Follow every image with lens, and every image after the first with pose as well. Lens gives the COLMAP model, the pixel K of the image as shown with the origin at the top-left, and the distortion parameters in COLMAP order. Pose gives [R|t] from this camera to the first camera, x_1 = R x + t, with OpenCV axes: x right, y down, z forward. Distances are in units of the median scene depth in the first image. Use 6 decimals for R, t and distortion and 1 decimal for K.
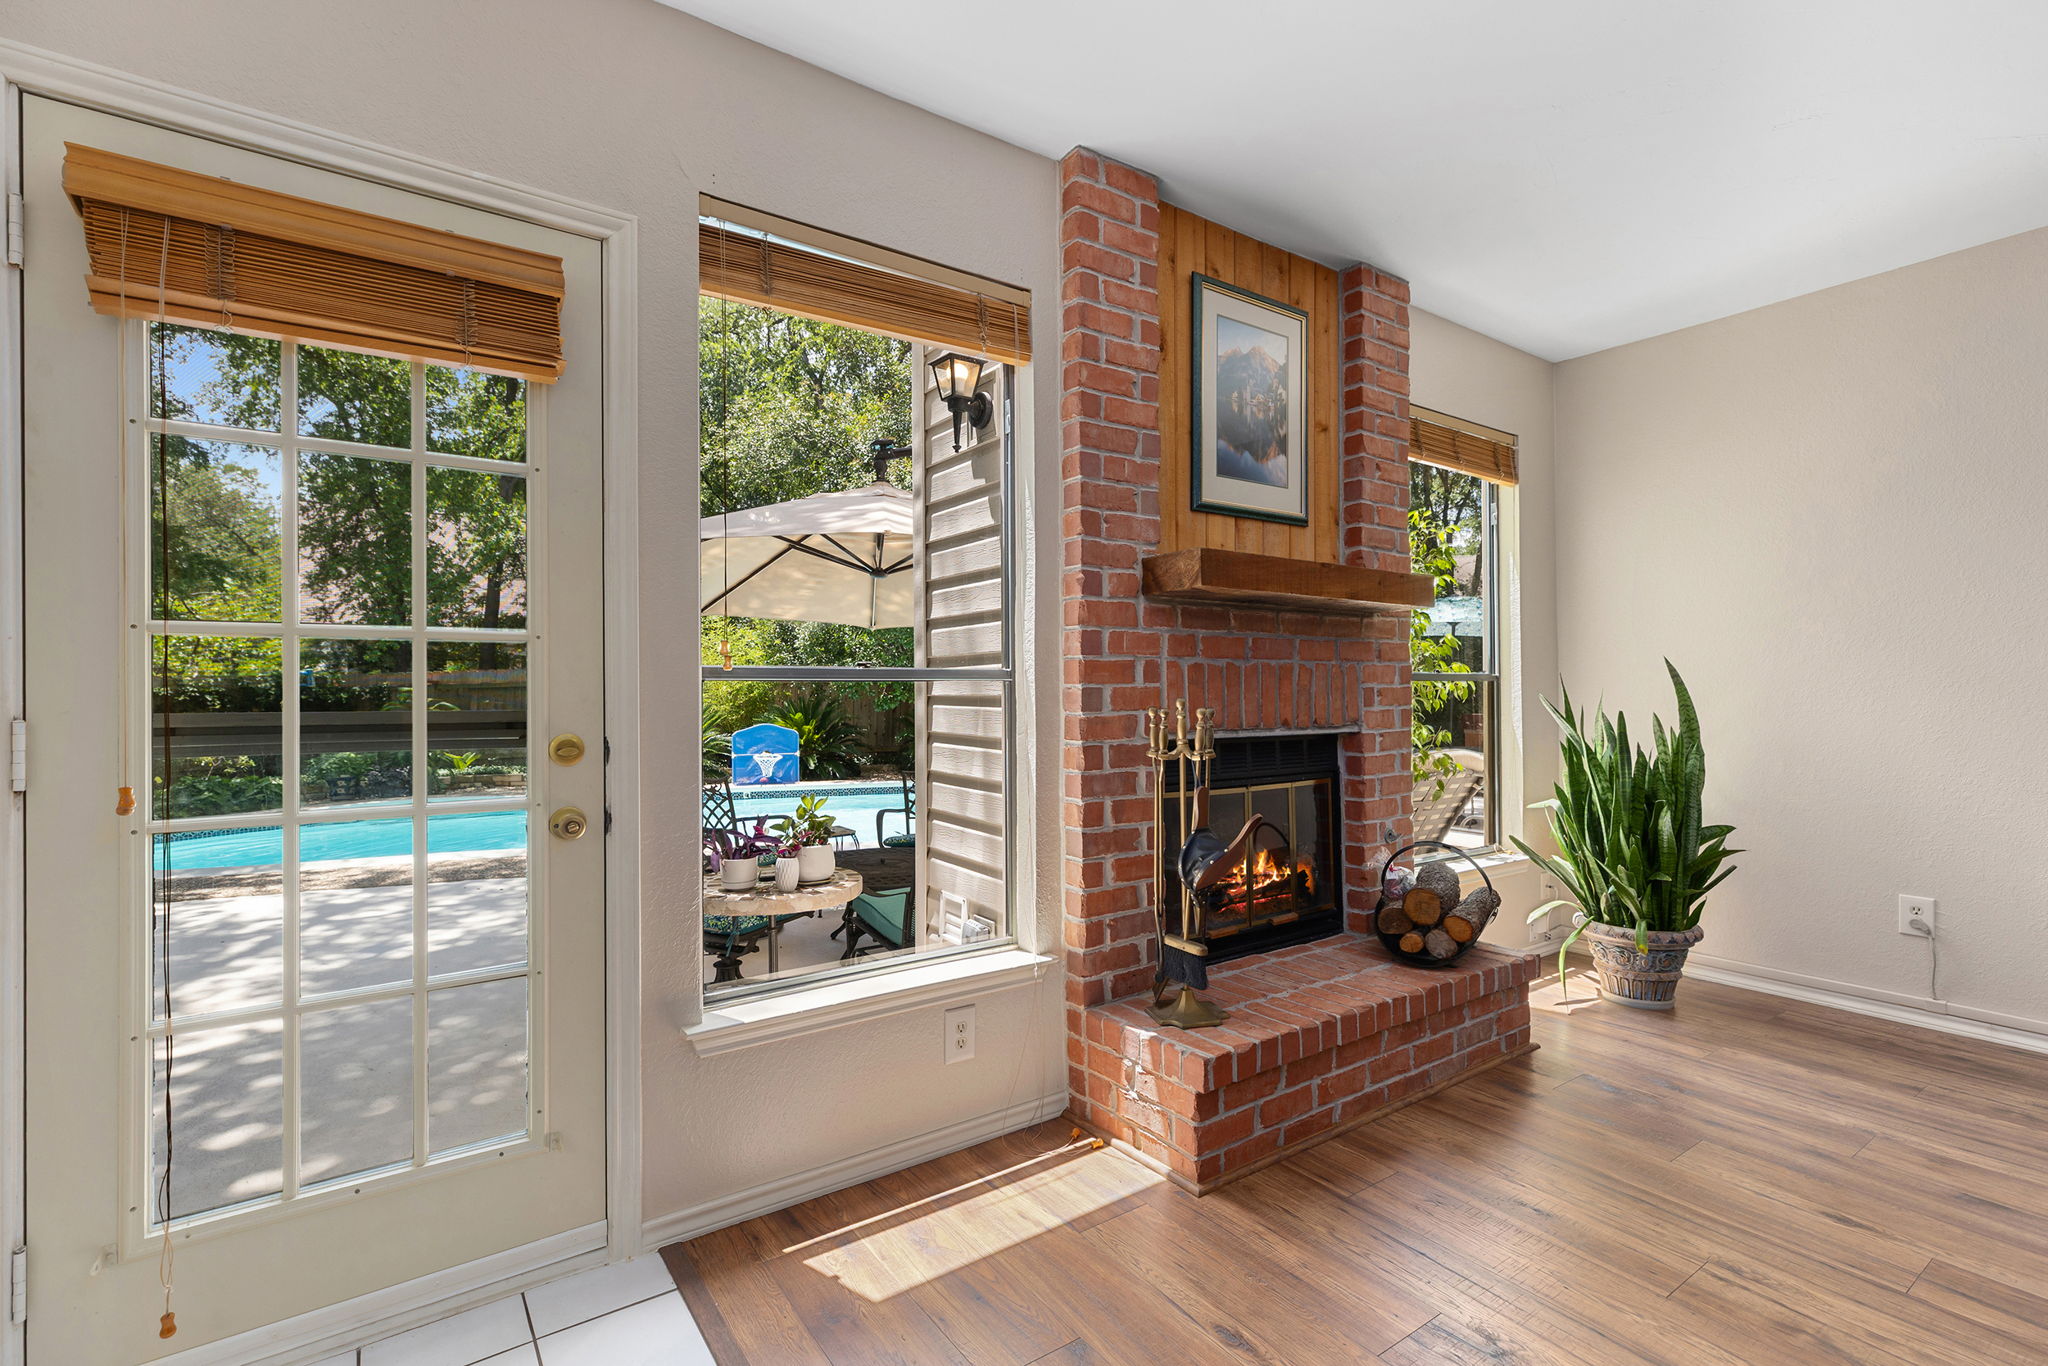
lens RADIAL K [[926.5, 0, 986.8], [0, 926.5, 692.6], [0, 0, 1]] dist [-0.000495, -0.000395]
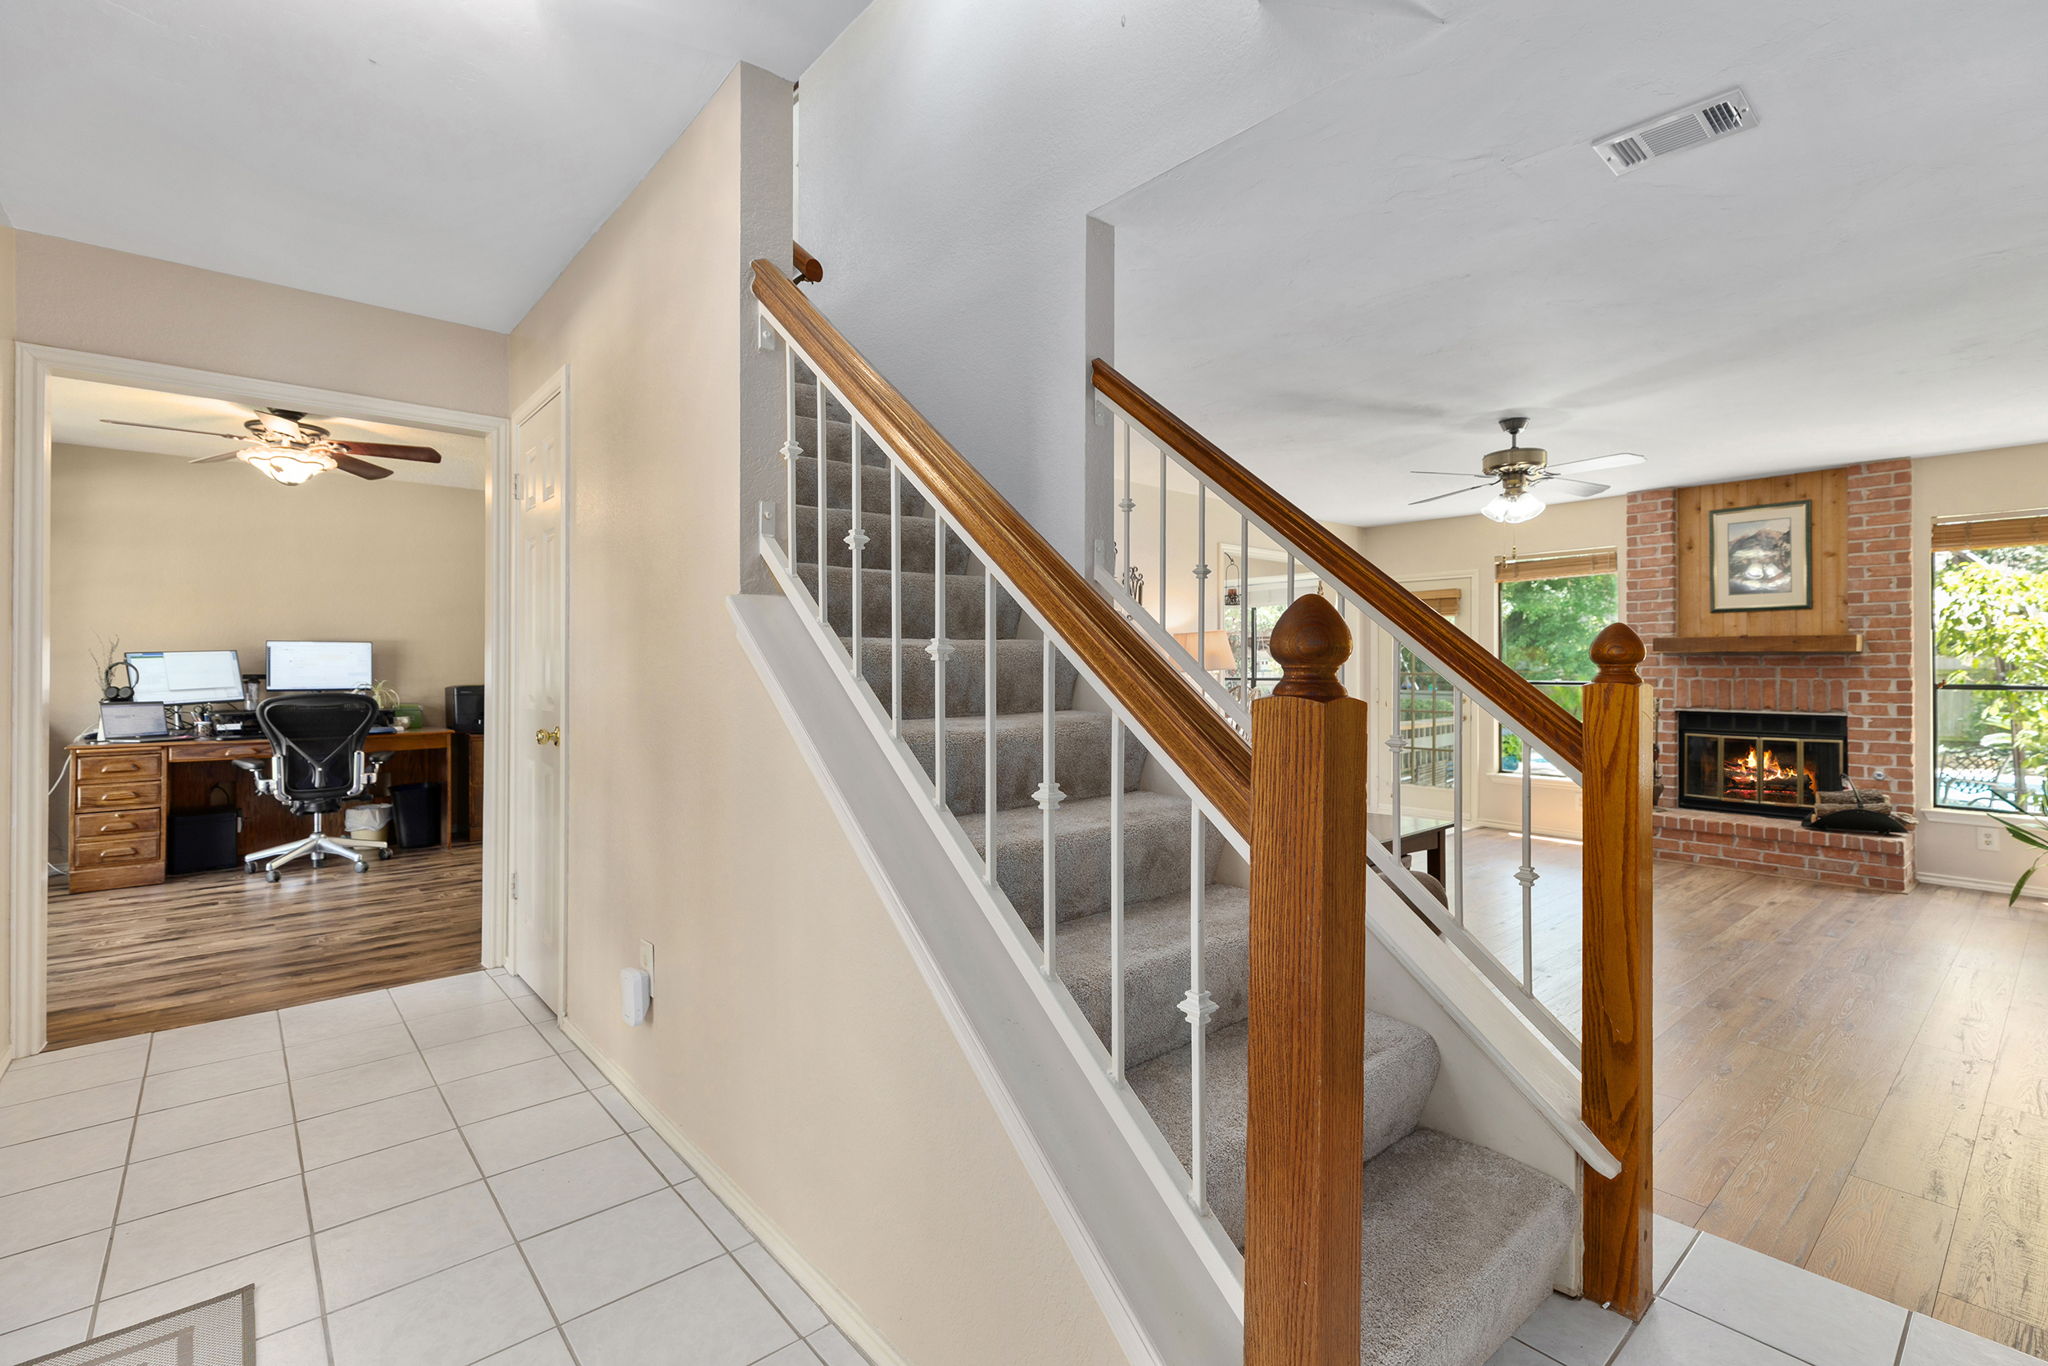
lens RADIAL K [[949.0, 0, 1024.0], [0, 949.0, 683.0], [0, 0, 1]] dist [-0.003786, -0.000775]
pose [[0.111239, 0.011571, -0.993726, 2.416046], [-0.006919, 0.999917, 0.010869, -0.036534], [0.993770, 0.005667, 0.111310, -0.984133]]
